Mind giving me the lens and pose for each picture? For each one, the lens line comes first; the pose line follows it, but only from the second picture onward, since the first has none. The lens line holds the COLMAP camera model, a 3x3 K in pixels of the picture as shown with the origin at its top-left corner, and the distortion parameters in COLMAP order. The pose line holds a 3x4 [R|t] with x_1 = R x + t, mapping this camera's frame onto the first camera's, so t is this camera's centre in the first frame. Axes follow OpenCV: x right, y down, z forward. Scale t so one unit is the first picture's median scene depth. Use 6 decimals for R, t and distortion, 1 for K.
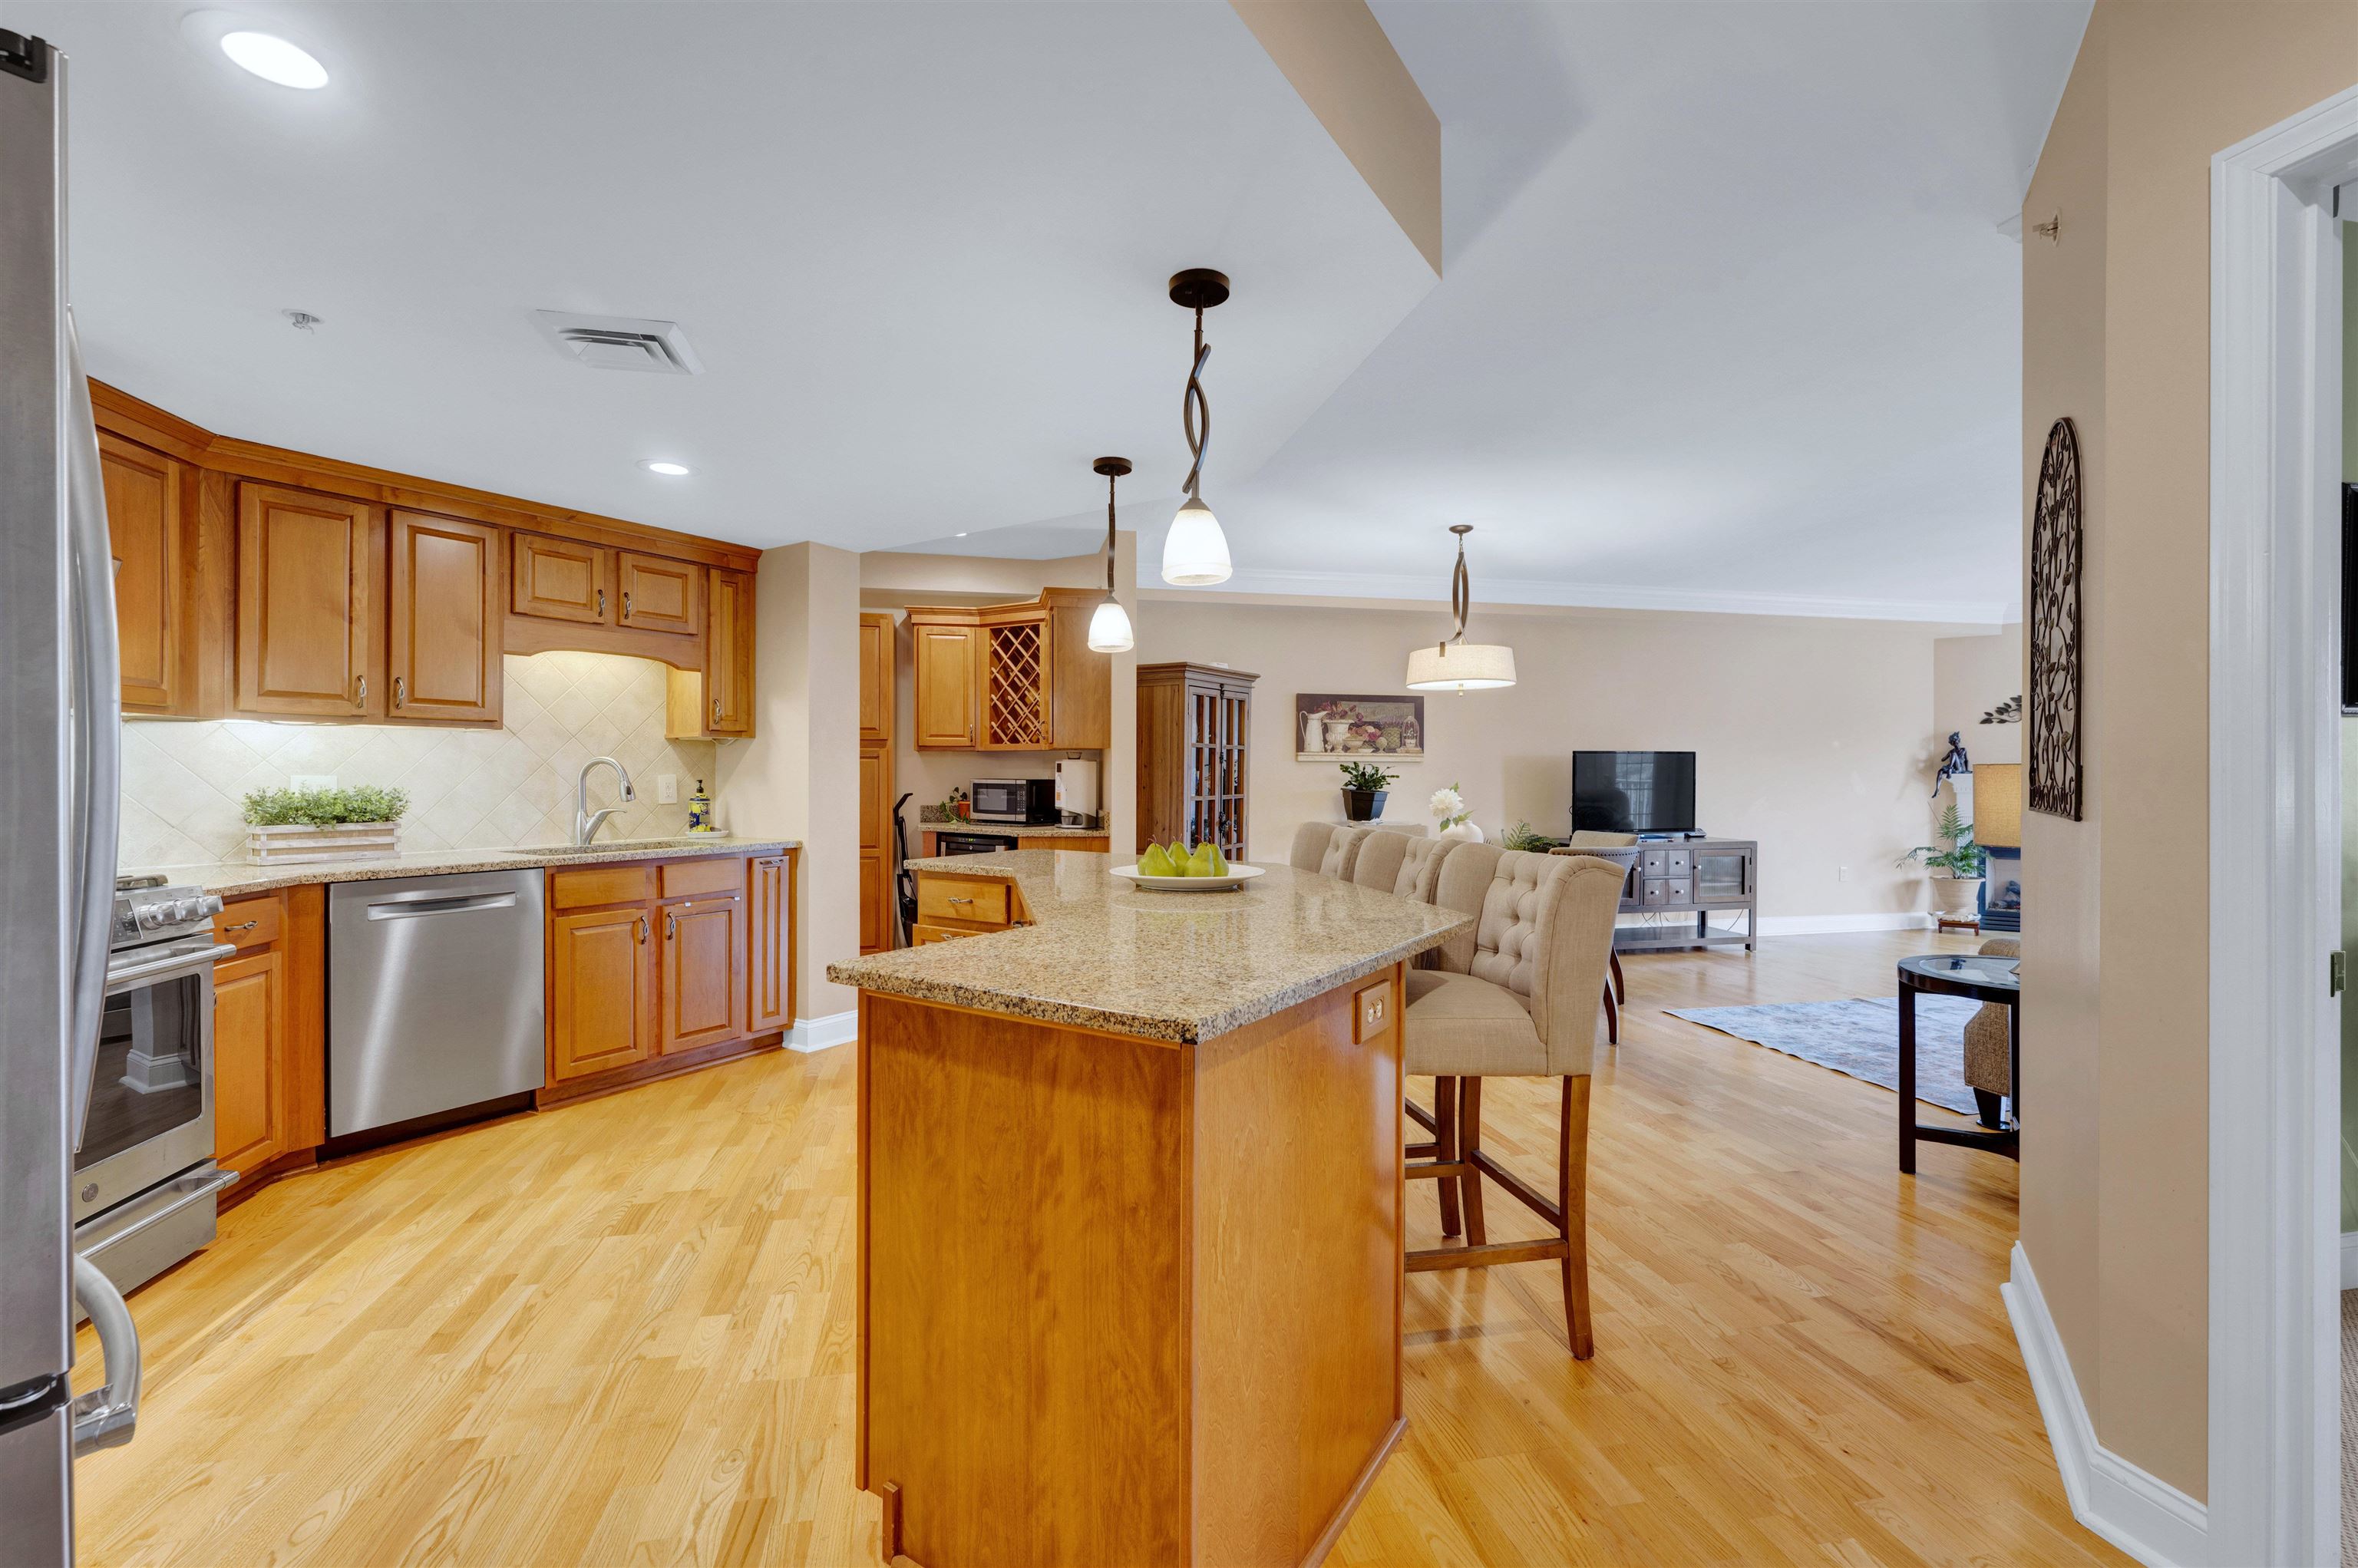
lens RADIAL K [[989.8, 0, 1177.0], [0, 989.8, 777.0], [0, 0, 1]] dist [0.001949, -0.000084]
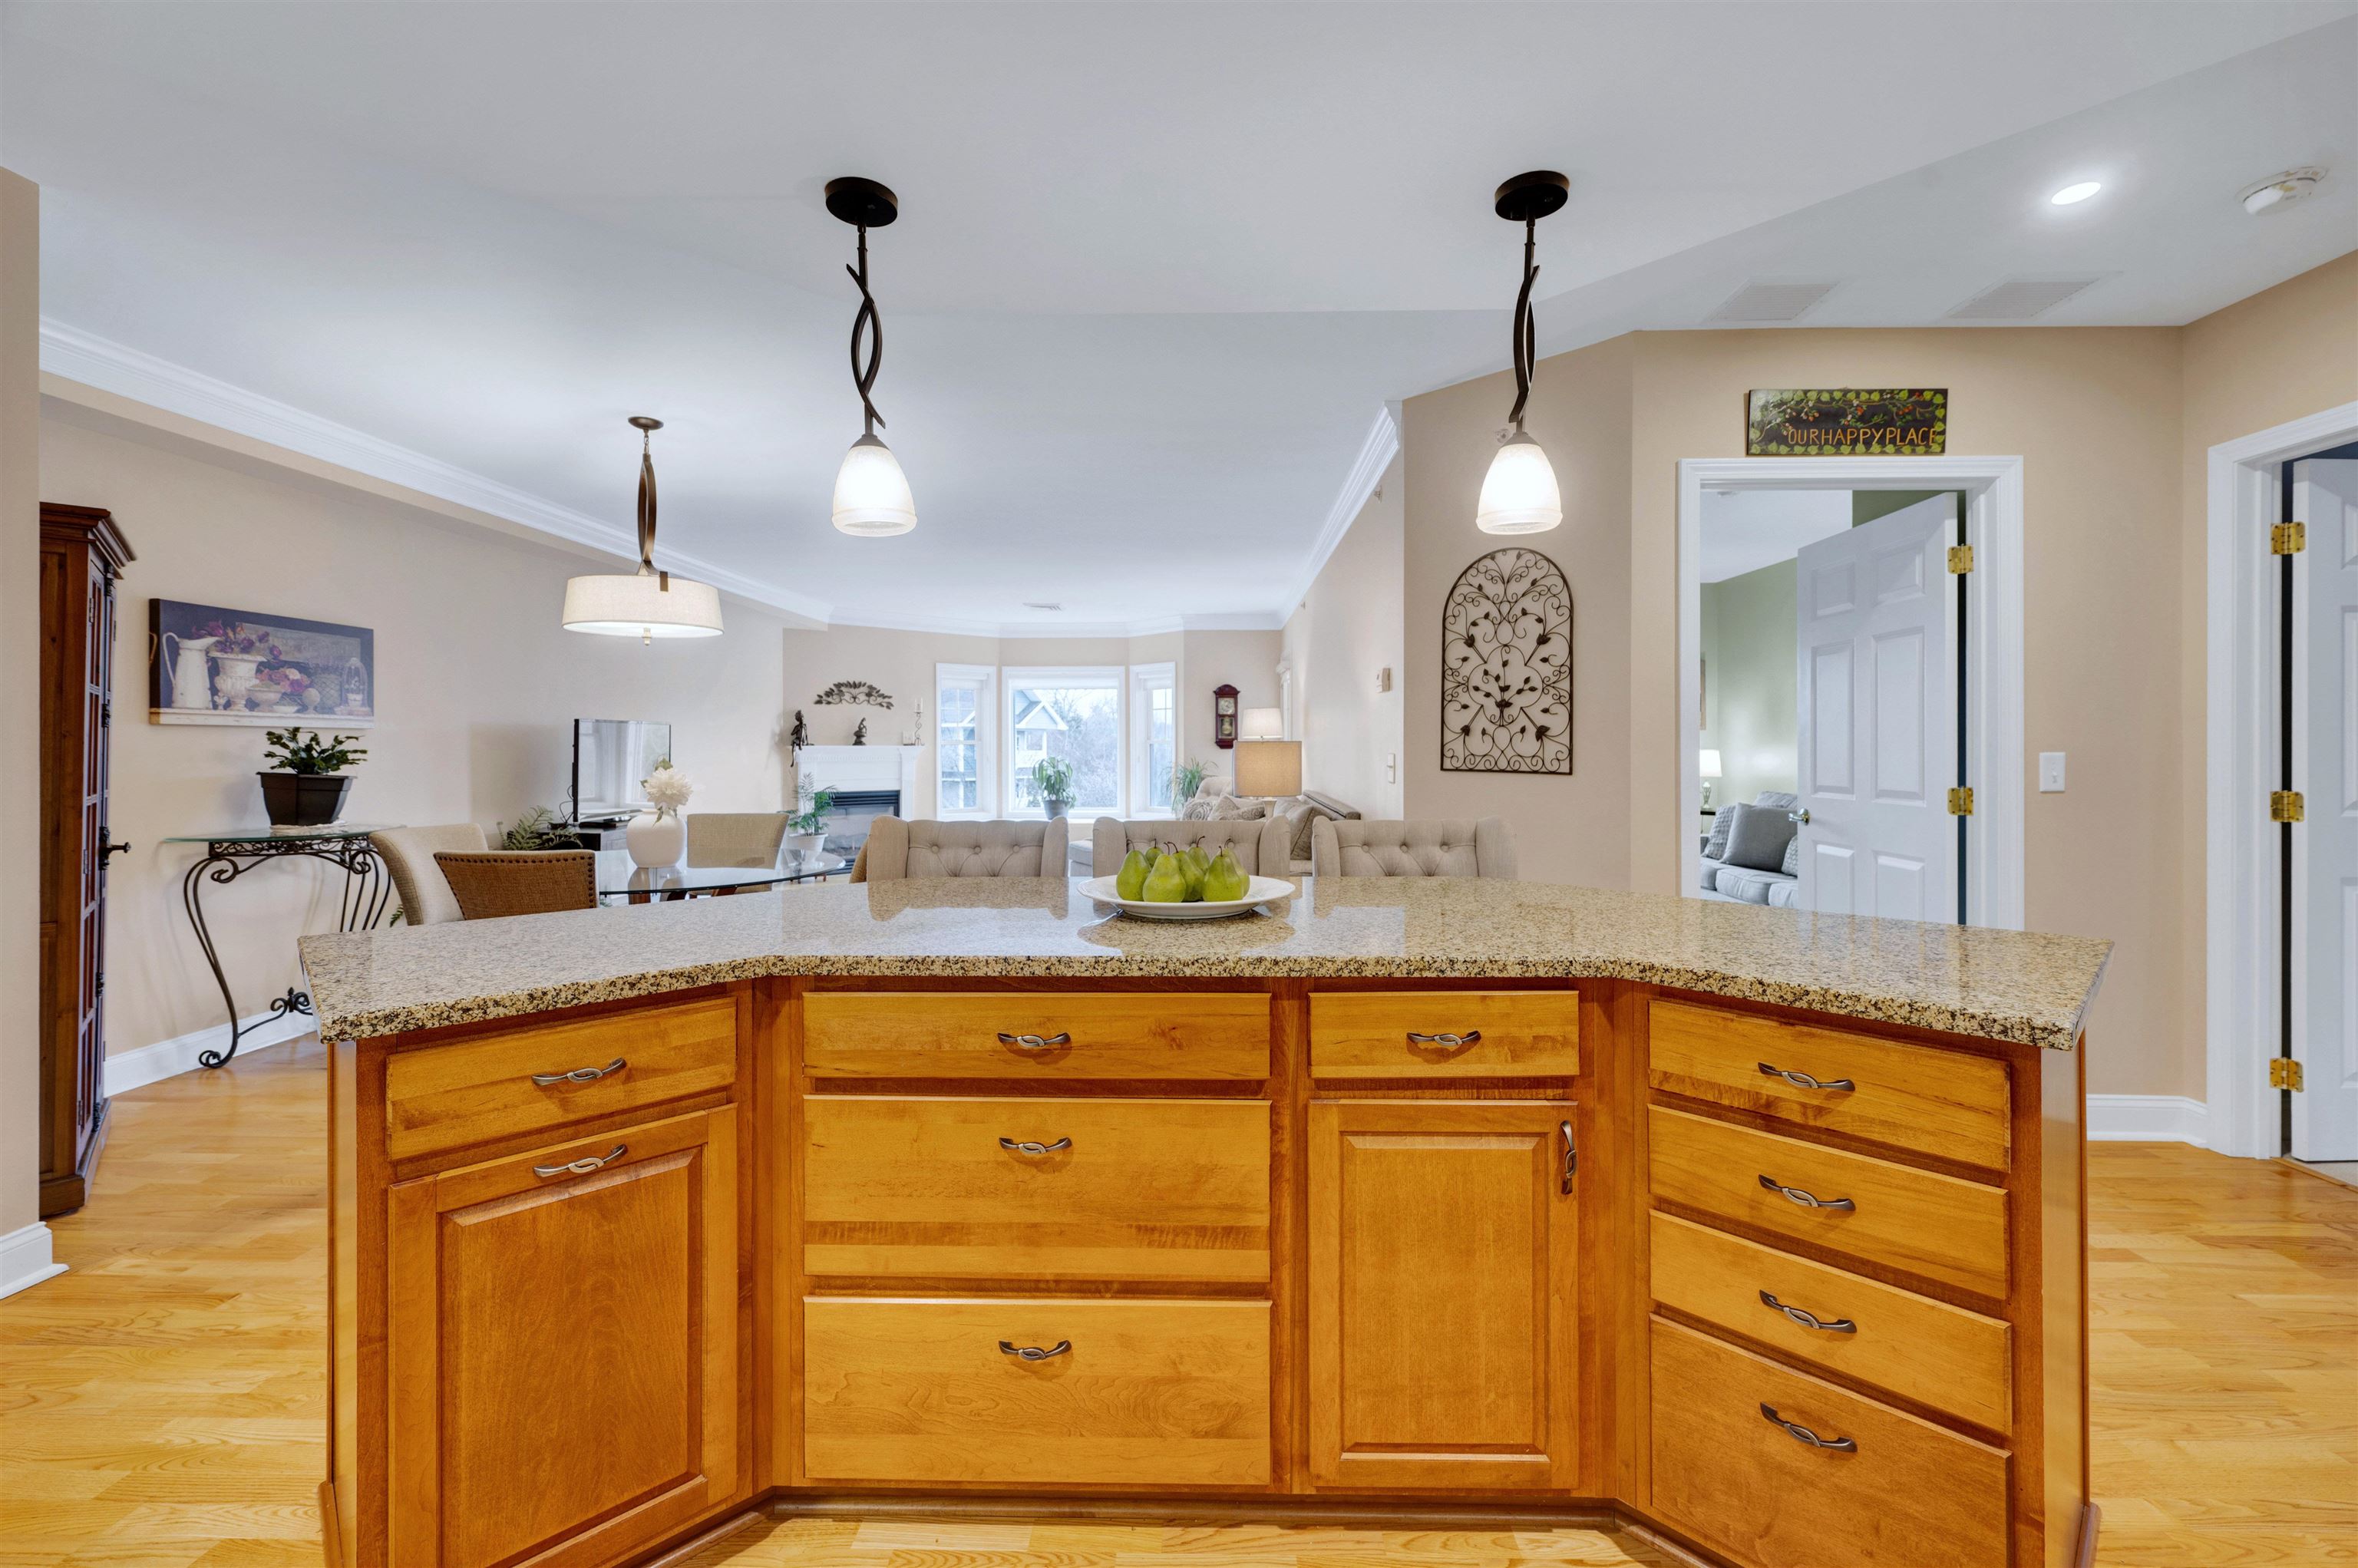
lens RADIAL K [[984.9, 0, 1186.1], [0, 984.9, 746.1], [0, 0, 1]] dist [-0.000515, -0.000094]
pose [[0.229243, -0.001210, 0.973369, -0.401938], [0.001720, 0.999998, 0.000838, -0.005555], [-0.973368, 0.001482, 0.229244, 0.492131]]
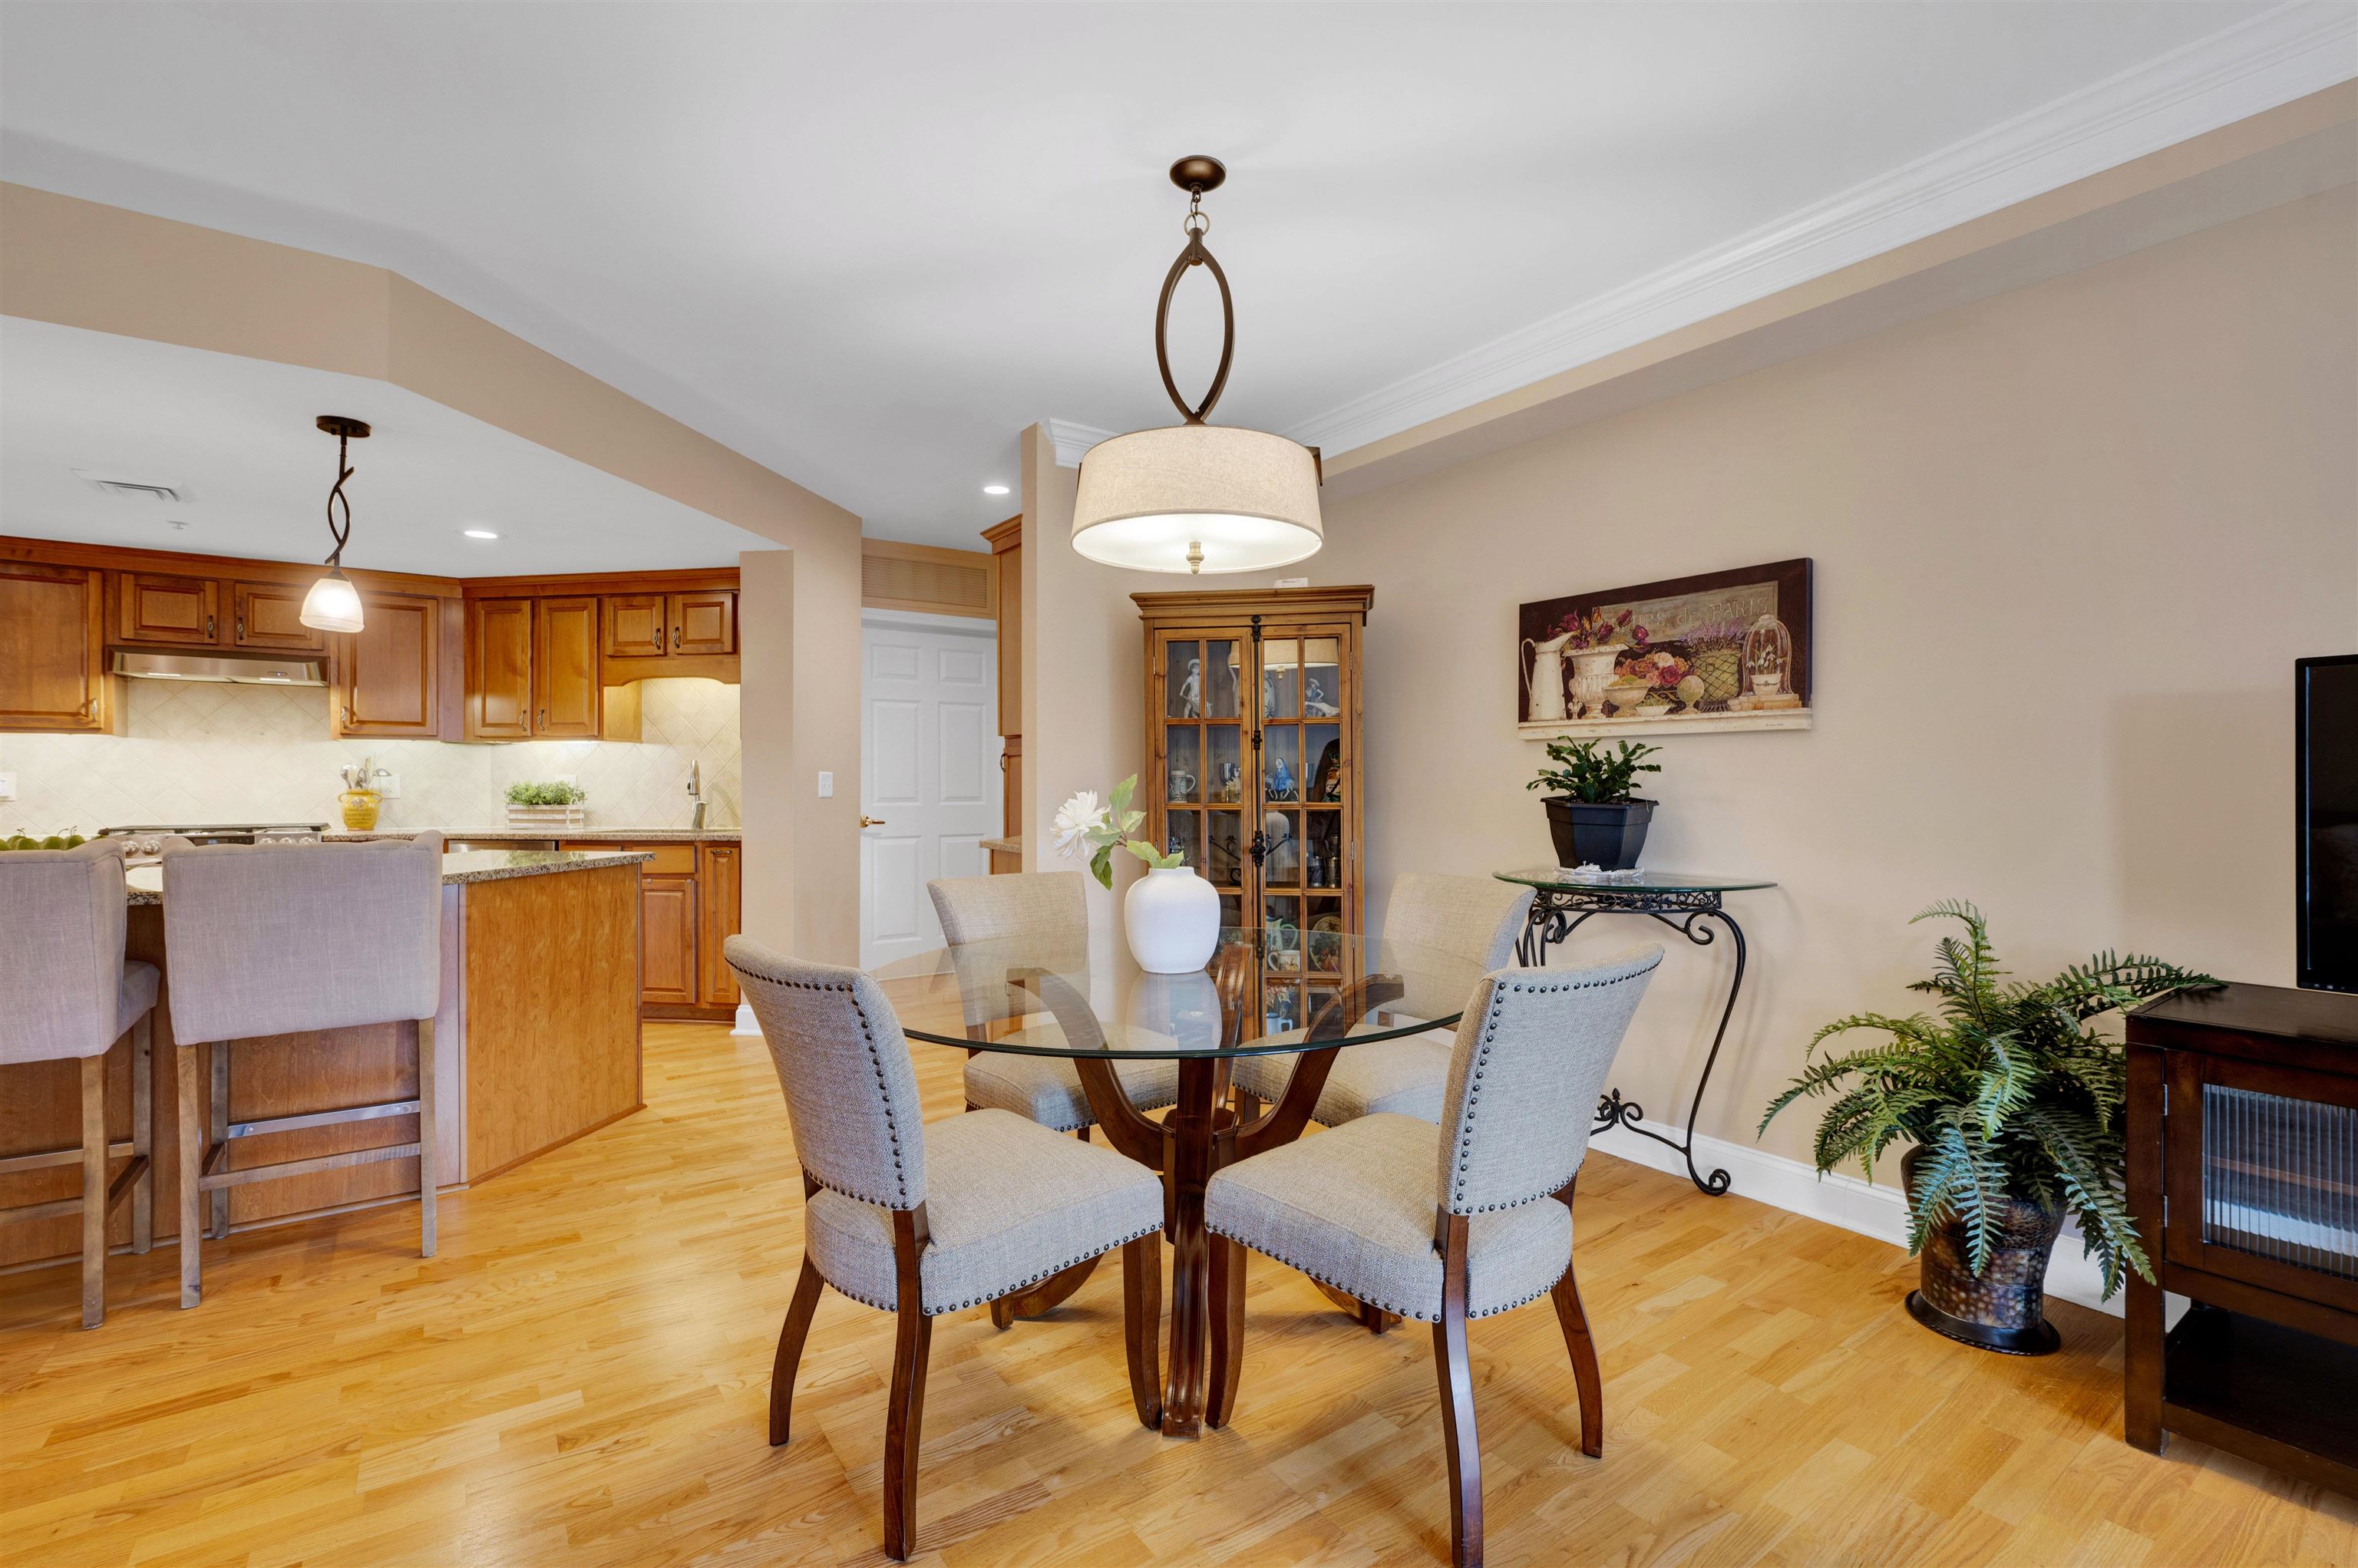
lens RADIAL K [[1047.2, 0, 1179.0], [0, 1047.2, 784.0], [0, 0, 1]] dist [0.002576, 0.000039]
pose [[0.394222, -0.000638, -0.919015, 0.798741], [-0.002021, 0.999997, -0.001561, 0.010337], [0.919013, 0.002473, 0.394220, 0.939914]]
